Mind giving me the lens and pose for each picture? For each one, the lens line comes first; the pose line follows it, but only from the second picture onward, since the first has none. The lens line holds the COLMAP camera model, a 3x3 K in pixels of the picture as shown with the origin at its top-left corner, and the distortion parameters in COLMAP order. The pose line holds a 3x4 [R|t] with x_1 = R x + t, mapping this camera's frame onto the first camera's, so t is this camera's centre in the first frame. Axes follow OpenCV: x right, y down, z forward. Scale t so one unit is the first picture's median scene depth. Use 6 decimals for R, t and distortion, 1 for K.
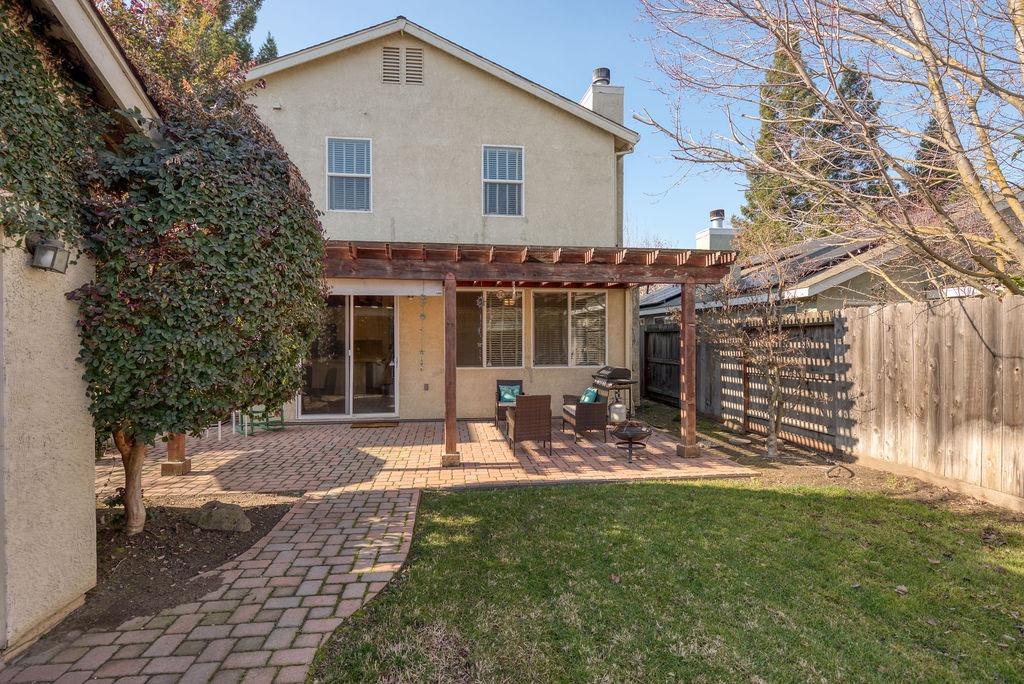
lens RADIAL K [[523.4, 0, 506.8], [0, 523.4, 336.3], [0, 0, 1]] dist [0.001454, -0.008887]
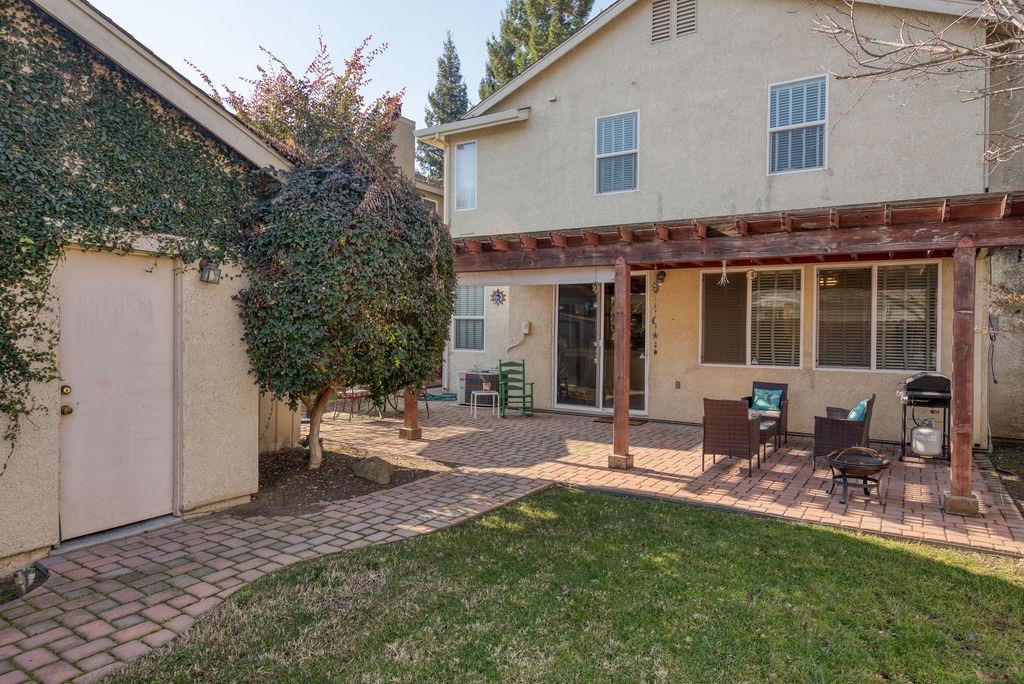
lens RADIAL K [[612.3, 0, 514.2], [0, 612.3, 334.3], [0, 0, 1]] dist [0.007891, 0.003421]
pose [[0.770636, 0.015072, -0.637097, 0.437859], [-0.006903, 0.999859, 0.015304, -0.001605], [0.637238, -0.007396, 0.770632, 0.060841]]
